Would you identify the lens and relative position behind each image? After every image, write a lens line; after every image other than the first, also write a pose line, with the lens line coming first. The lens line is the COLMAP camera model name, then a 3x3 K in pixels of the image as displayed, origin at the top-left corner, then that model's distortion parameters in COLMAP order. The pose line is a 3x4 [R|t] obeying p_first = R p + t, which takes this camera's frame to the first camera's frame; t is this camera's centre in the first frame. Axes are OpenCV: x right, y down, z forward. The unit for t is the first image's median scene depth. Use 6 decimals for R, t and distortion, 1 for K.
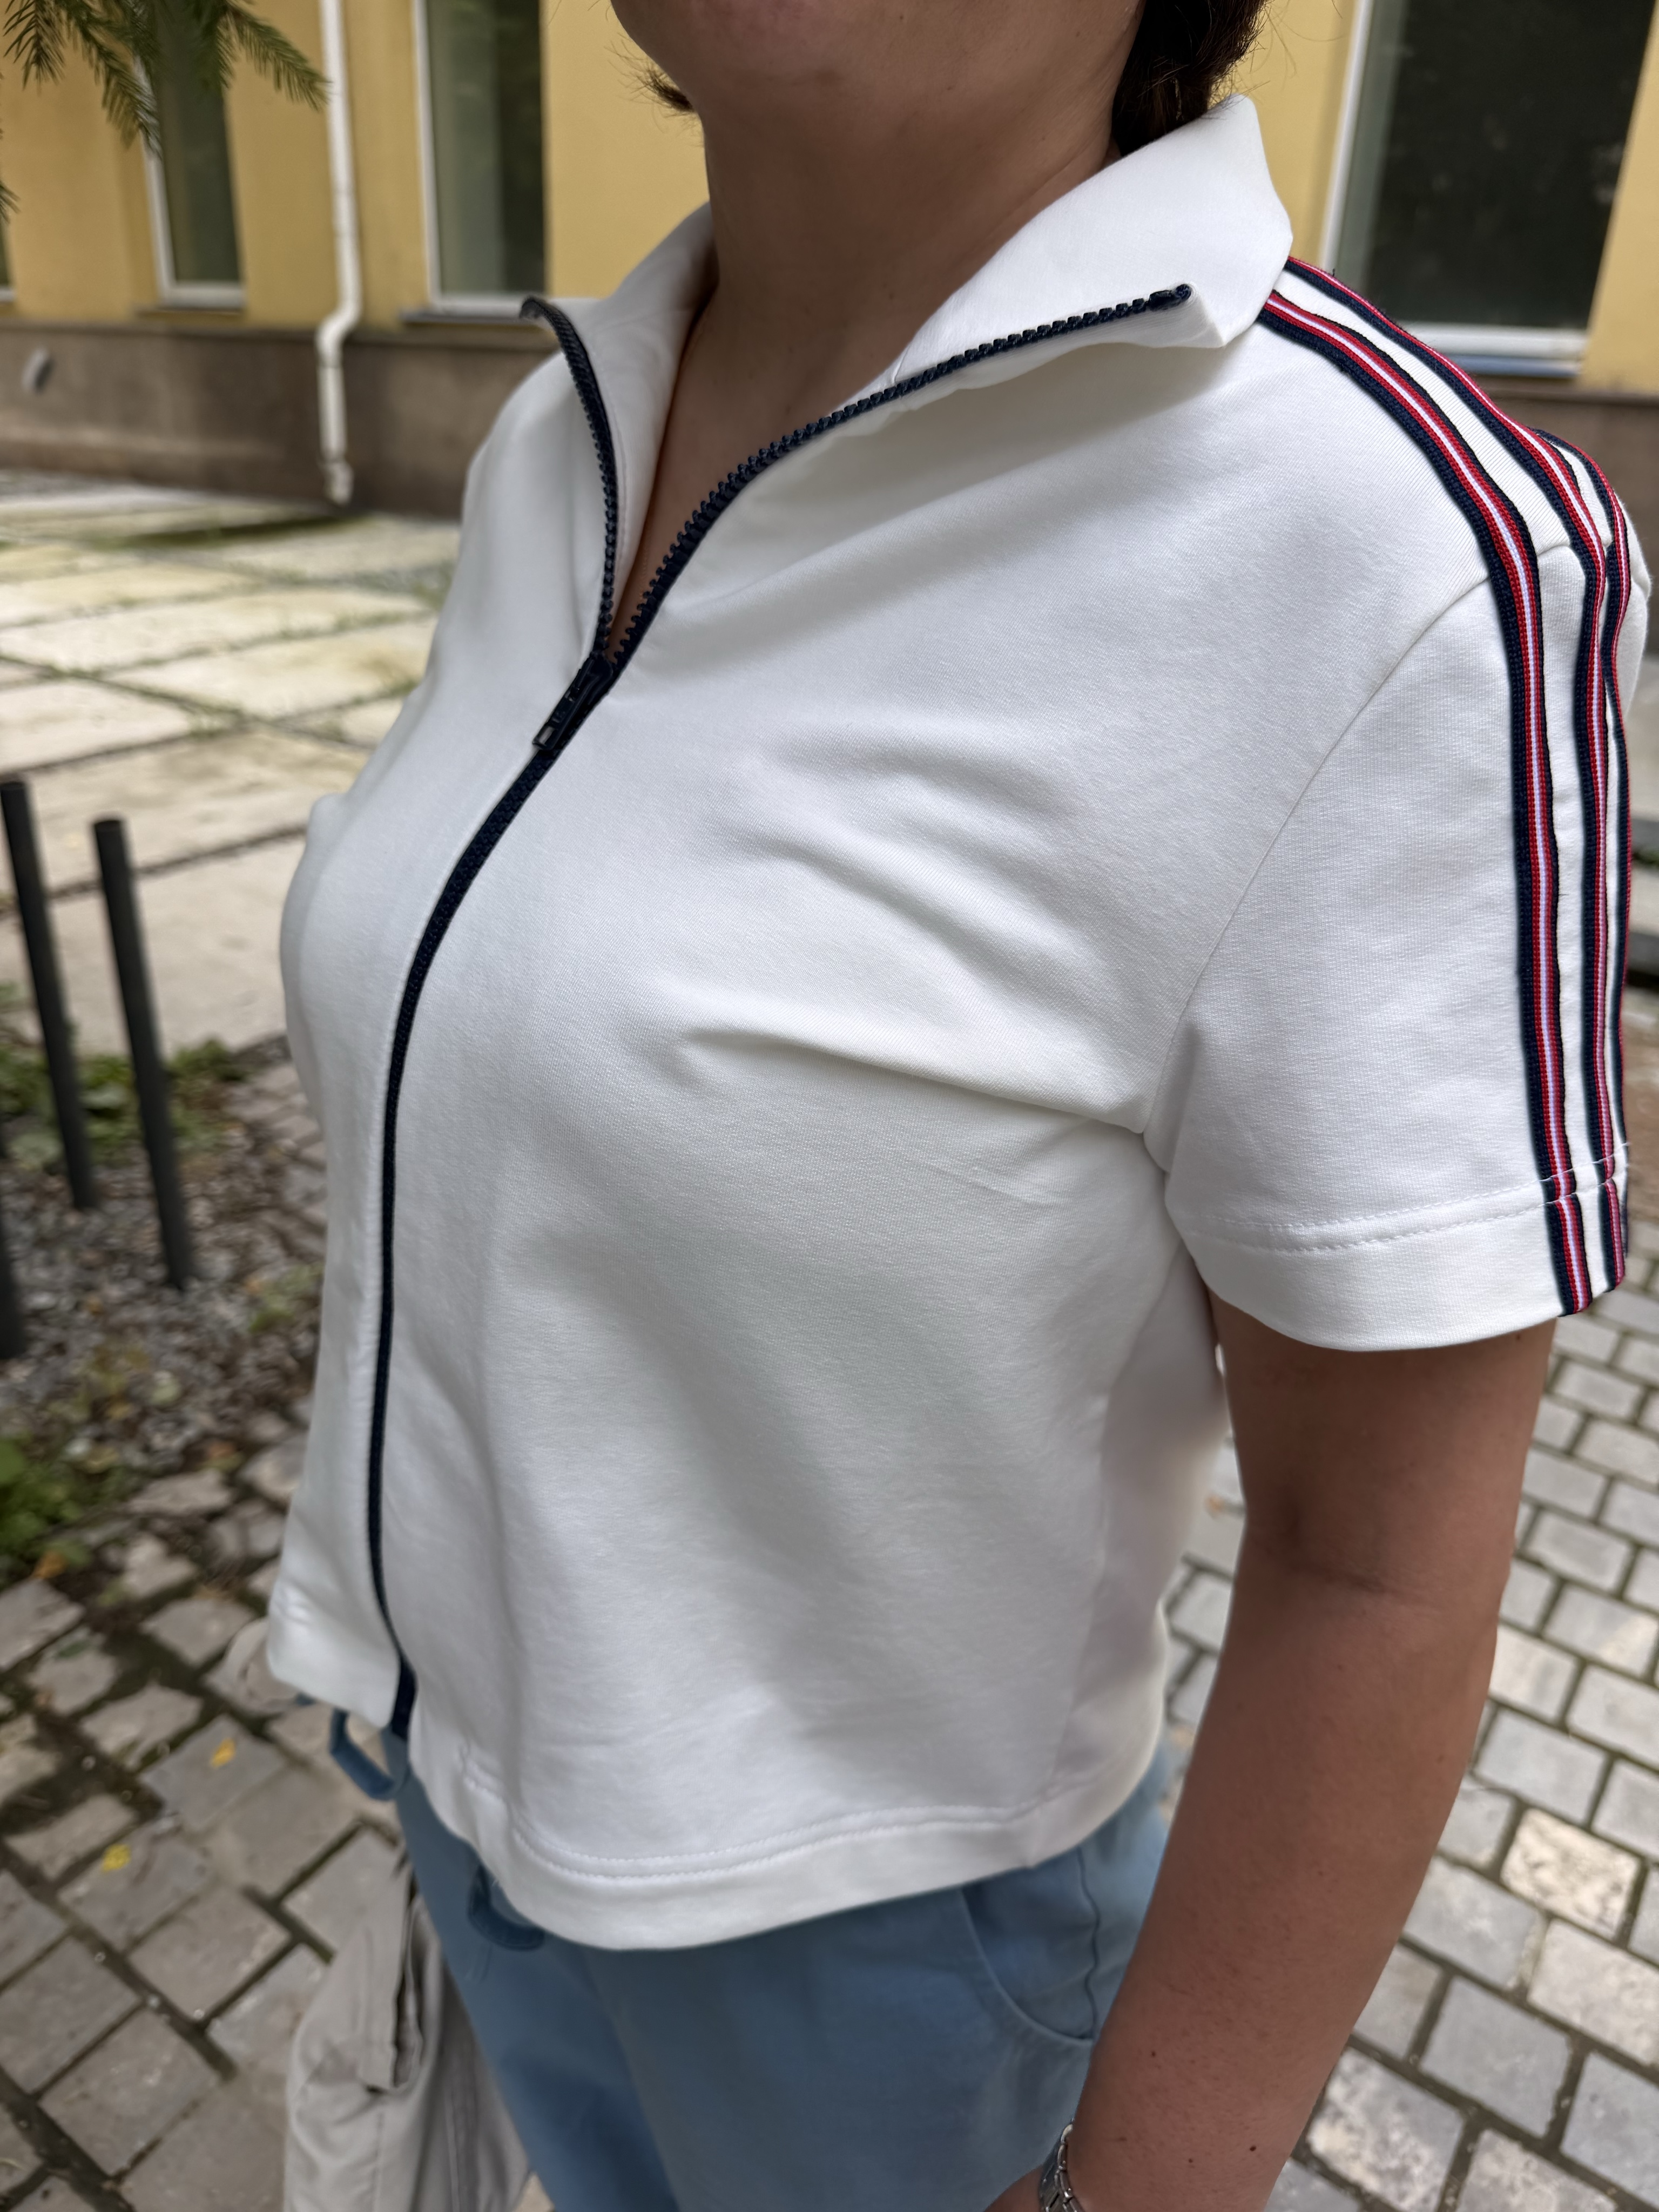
lens RADIAL K [[1617.8, 0, 829.5], [0, 1617.8, 1106.0], [0, 0, 1]] dist [-0.013802, 0.001522]
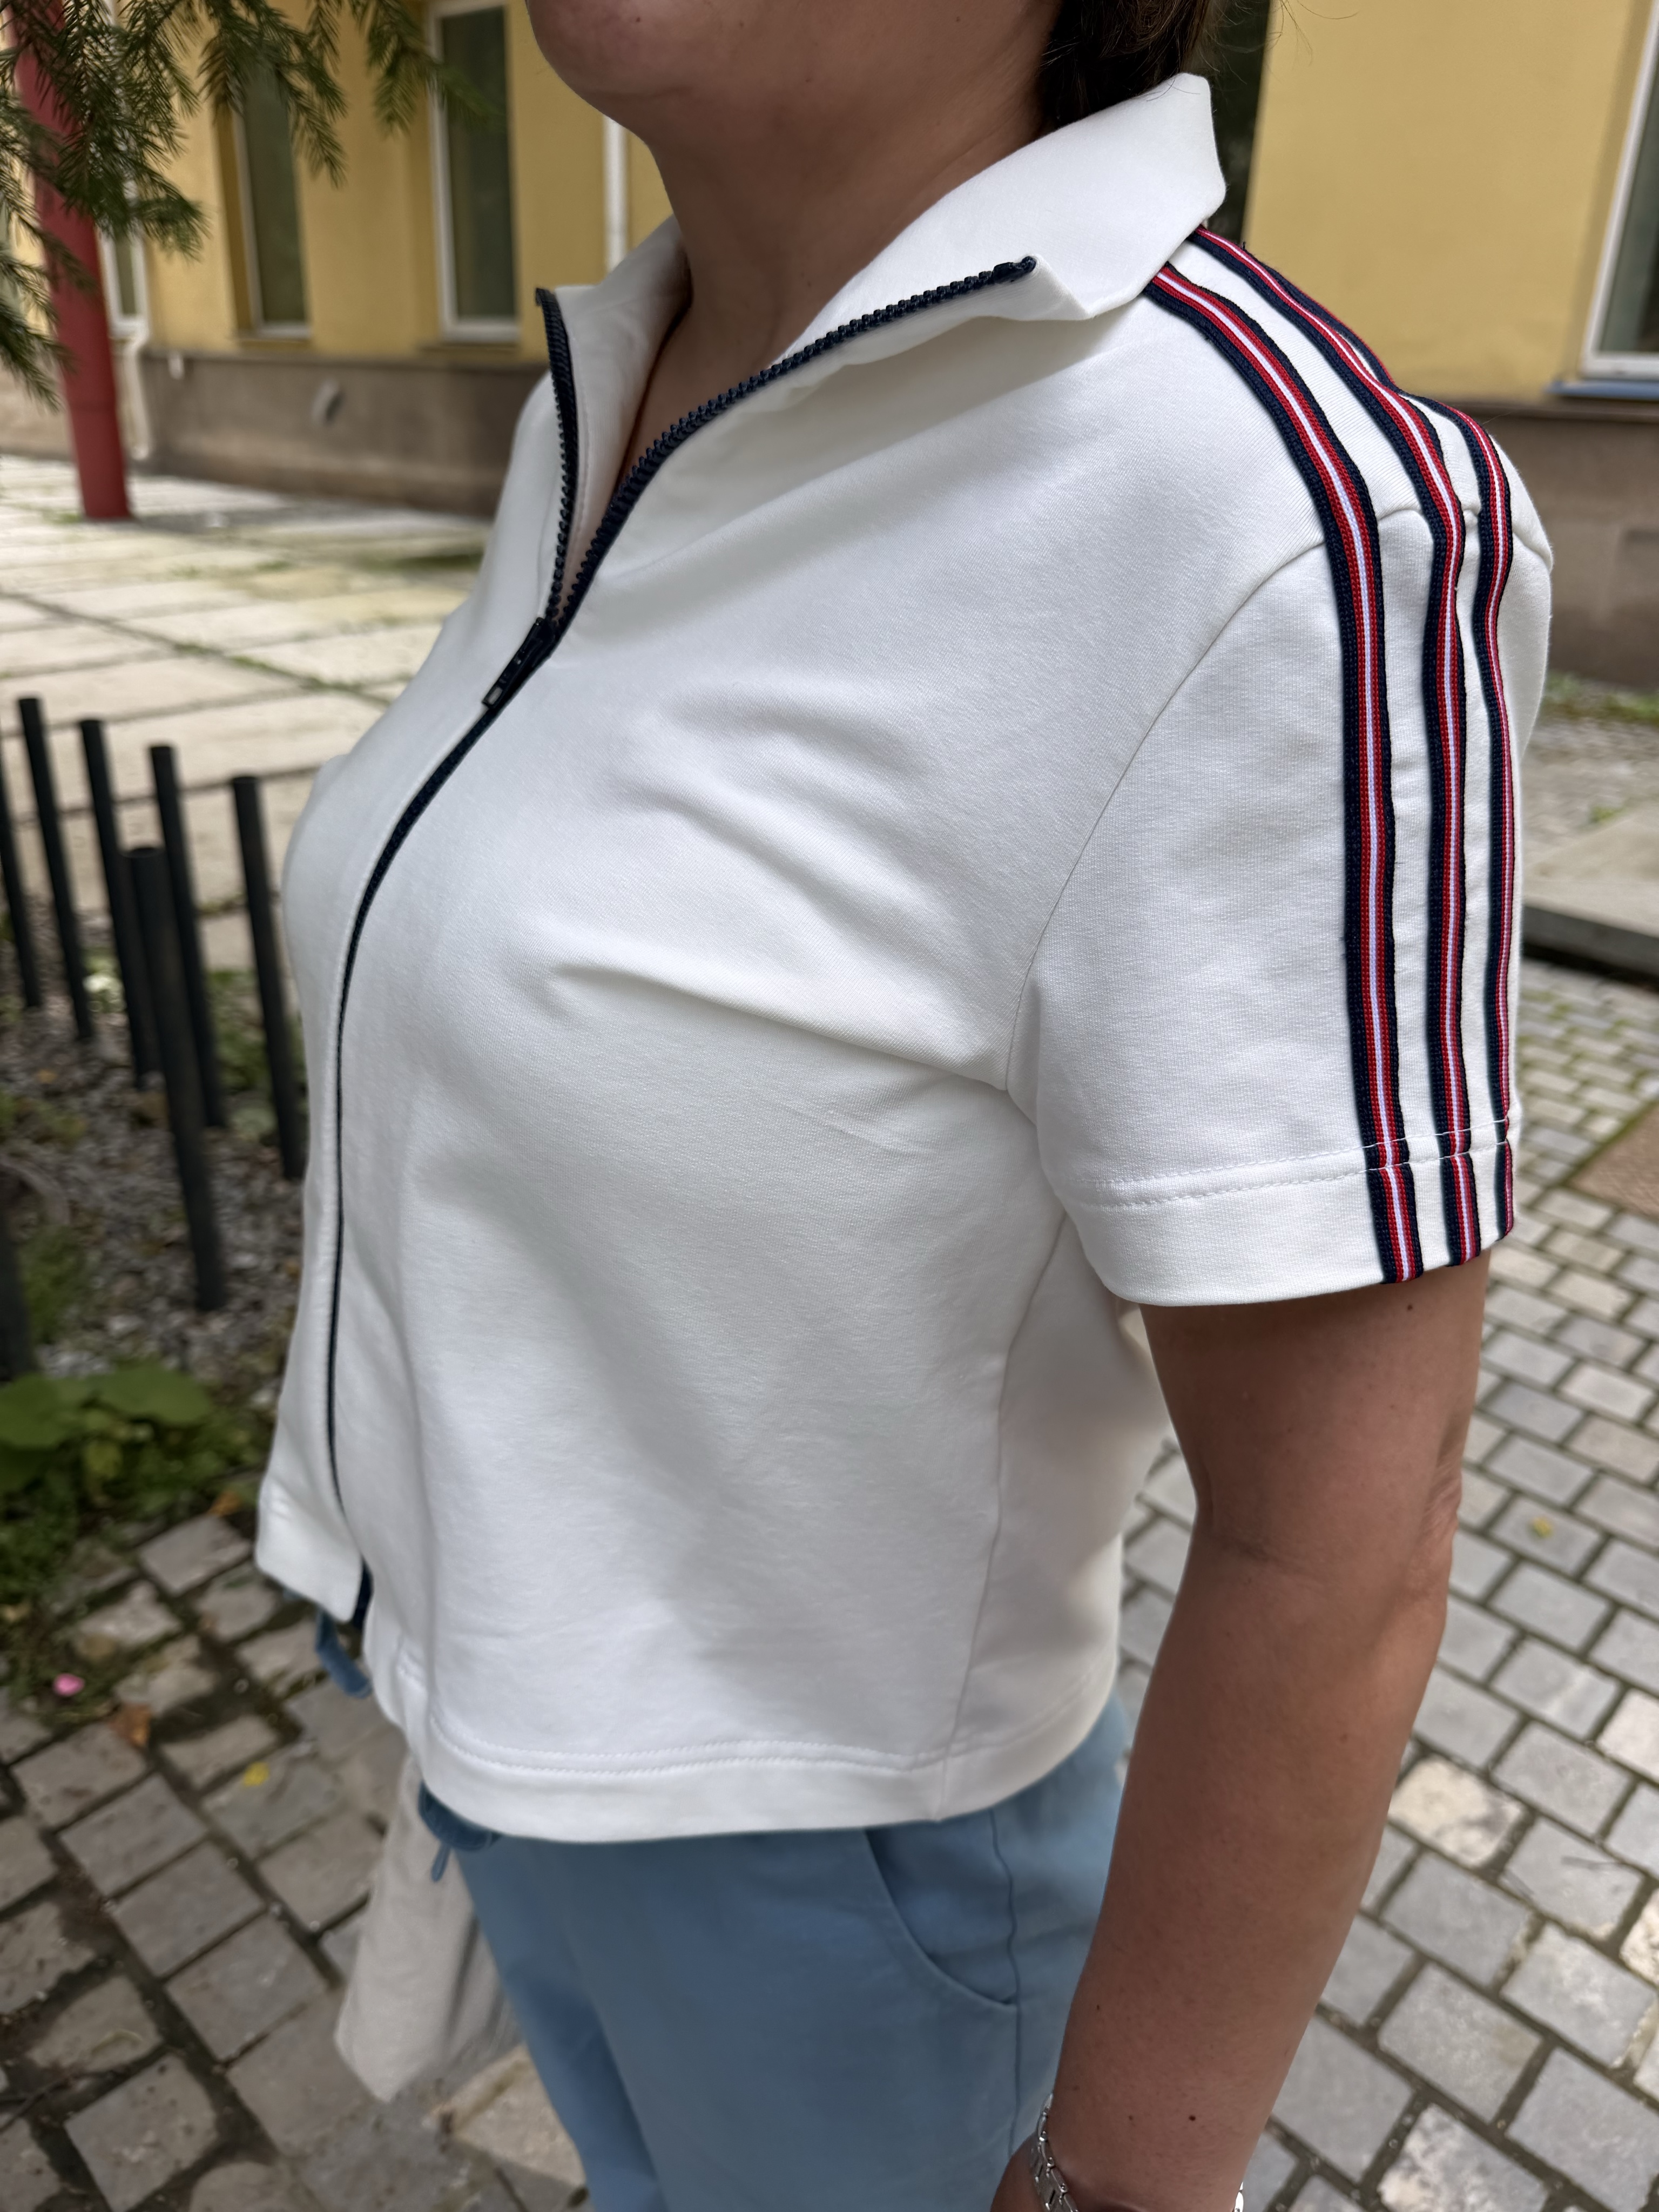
lens RADIAL K [[1588.5, 0, 842.3], [0, 1588.5, 1143.3], [0, 0, 1]] dist [0.021944, -0.039290]
pose [[0.989879, 0.058364, -0.129359, 0.194561], [-0.057542, 0.998292, 0.010090, 0.040322], [0.129727, -0.002545, 0.991547, -0.019375]]
